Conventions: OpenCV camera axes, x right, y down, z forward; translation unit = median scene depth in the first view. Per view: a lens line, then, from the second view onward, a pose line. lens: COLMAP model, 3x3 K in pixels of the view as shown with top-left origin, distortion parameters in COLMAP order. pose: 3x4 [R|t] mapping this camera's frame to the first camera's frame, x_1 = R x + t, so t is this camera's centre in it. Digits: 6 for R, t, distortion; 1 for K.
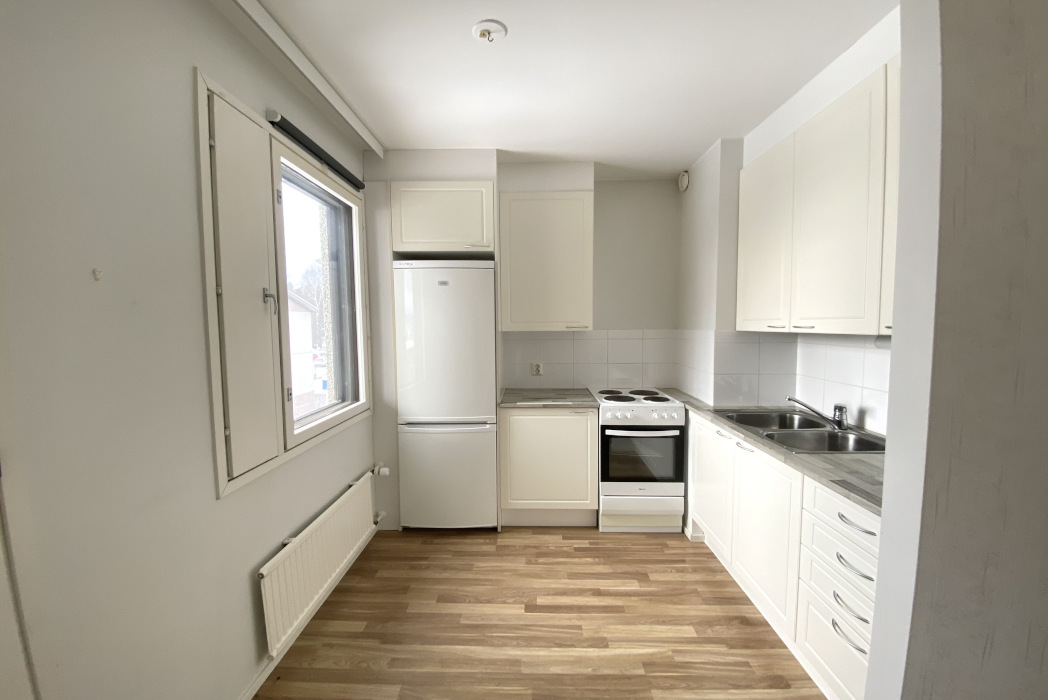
lens RADIAL K [[425.8, 0, 523.2], [0, 425.8, 350.5], [0, 0, 1]] dist [-0.011964, -0.004904]
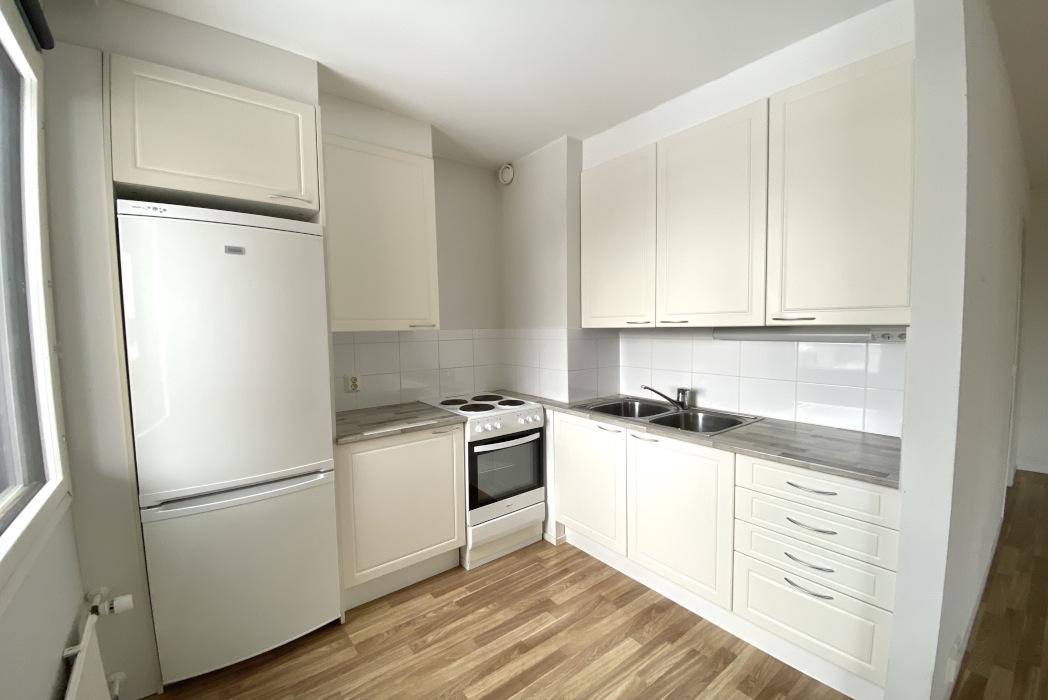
lens RADIAL K [[425.8, 0, 524.0], [0, 425.8, 351.3], [0, 0, 1]] dist [-0.011964, -0.004904]
pose [[0.772860, -0.040543, 0.633280, -0.259390], [0.046994, 0.998873, 0.006598, -0.002745], [-0.632834, 0.024661, 0.773895, 0.292697]]
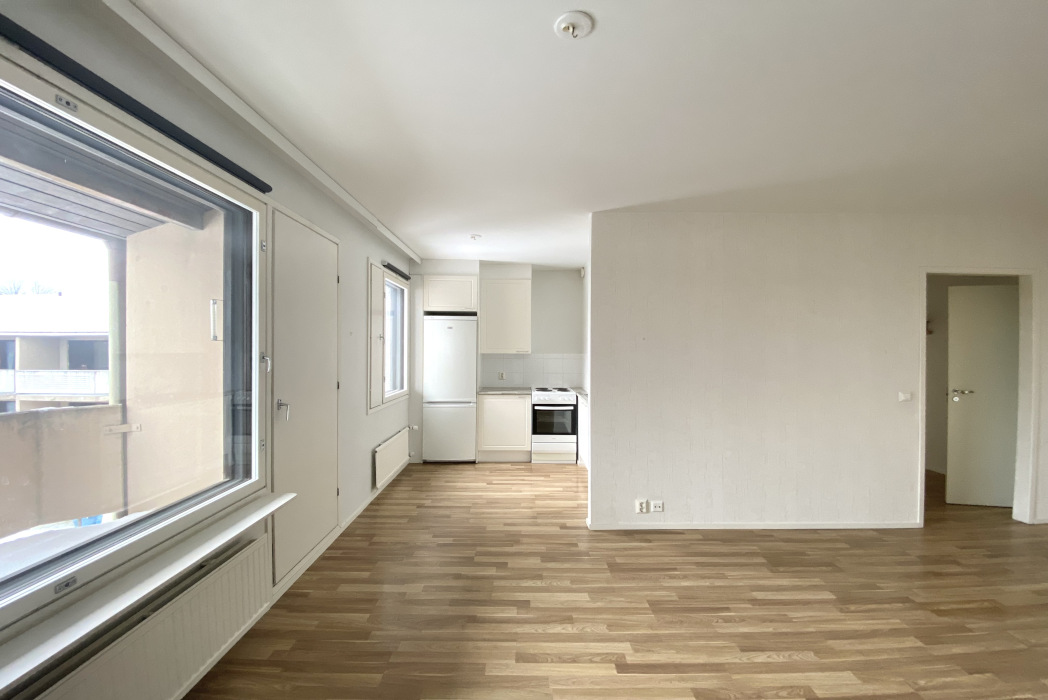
lens RADIAL K [[425.8, 0, 534.2], [0, 425.8, 339.6], [0, 0, 1]] dist [-0.011964, -0.004904]
pose [[0.998697, 0.013709, 0.049148, 0.098460], [-0.009635, 0.996570, -0.082195, 0.048383], [-0.050106, 0.081615, 0.995404, -0.926336]]
